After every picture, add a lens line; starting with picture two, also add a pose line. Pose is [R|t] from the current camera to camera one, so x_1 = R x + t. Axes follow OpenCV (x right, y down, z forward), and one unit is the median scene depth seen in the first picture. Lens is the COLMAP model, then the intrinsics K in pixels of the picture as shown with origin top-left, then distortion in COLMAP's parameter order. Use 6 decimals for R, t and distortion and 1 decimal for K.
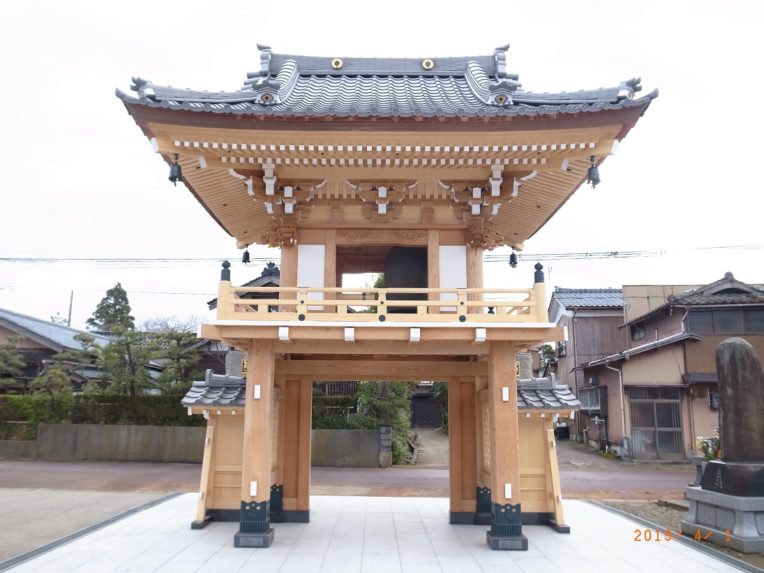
lens RADIAL K [[617.2, 0, 380.2], [0, 617.2, 290.2], [0, 0, 1]] dist [-0.018570, -0.005448]
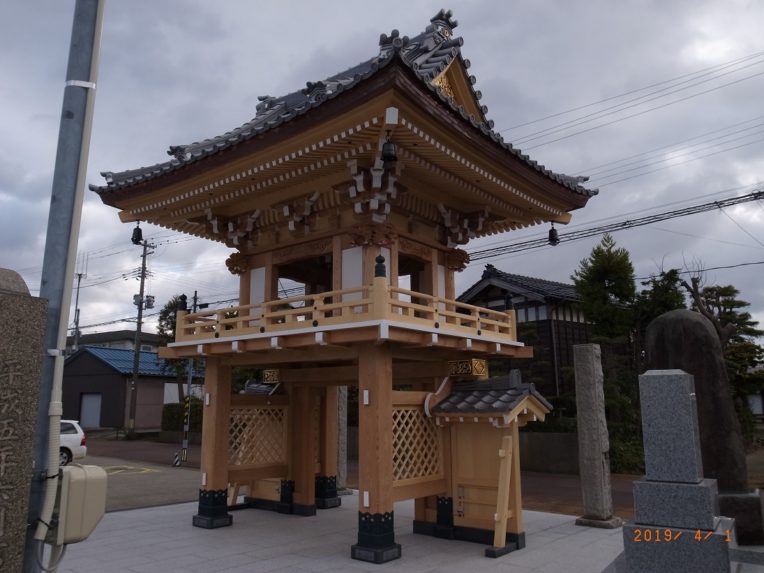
lens RADIAL K [[623.0, 0, 372.5], [0, 623.0, 290.8], [0, 0, 1]] dist [-0.005429, -0.003892]
pose [[0.773533, -0.125804, -0.621144, 0.759080], [0.126514, 0.991025, -0.043165, 0.043630], [0.621000, -0.045194, 0.782507, 0.233943]]
